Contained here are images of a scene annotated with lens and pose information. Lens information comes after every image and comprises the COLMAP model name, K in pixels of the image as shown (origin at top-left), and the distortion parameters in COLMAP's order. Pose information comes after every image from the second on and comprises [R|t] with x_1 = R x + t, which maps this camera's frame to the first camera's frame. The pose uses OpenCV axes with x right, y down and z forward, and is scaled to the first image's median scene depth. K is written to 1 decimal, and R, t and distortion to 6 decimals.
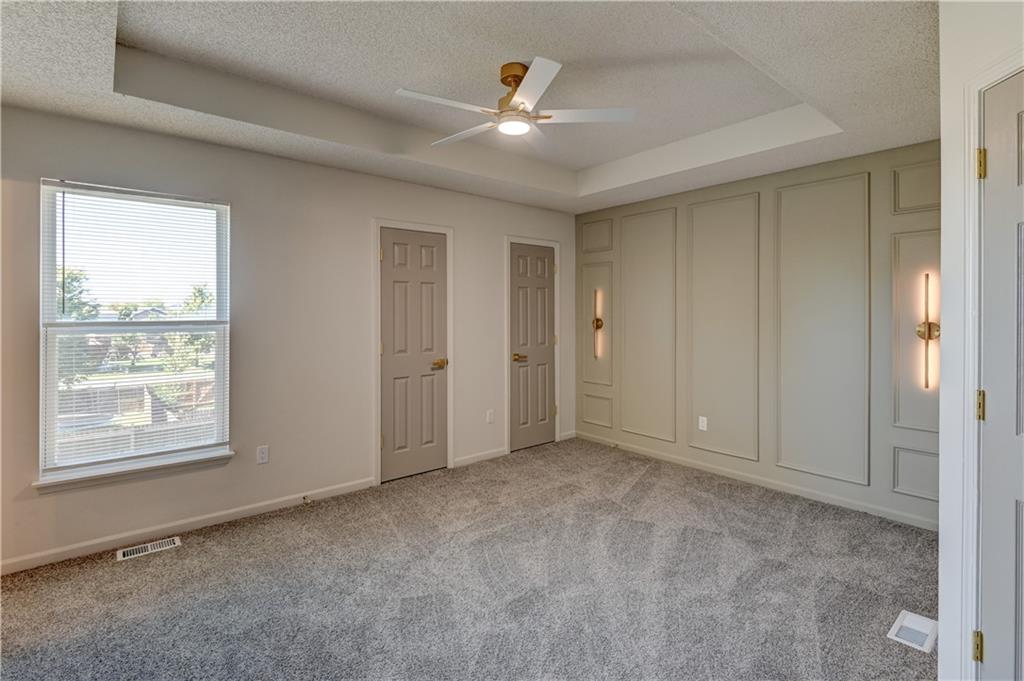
lens RADIAL K [[482.6, 0, 506.8], [0, 482.6, 298.4], [0, 0, 1]] dist [0.000419, -0.000646]
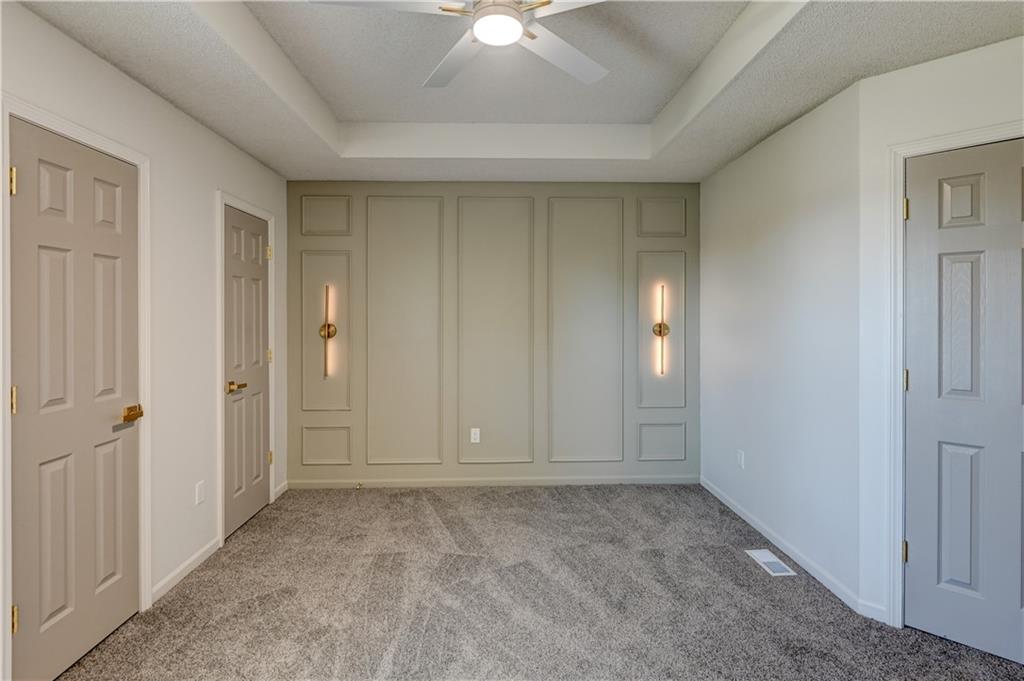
lens RADIAL K [[503.0, 0, 514.5], [0, 503.0, 305.5], [0, 0, 1]] dist [0.002548, -0.000620]
pose [[0.614292, 0.015407, 0.788928, -0.341020], [-0.021693, 0.999761, -0.002633, 0.011486], [-0.788781, -0.015497, 0.614480, 0.382542]]
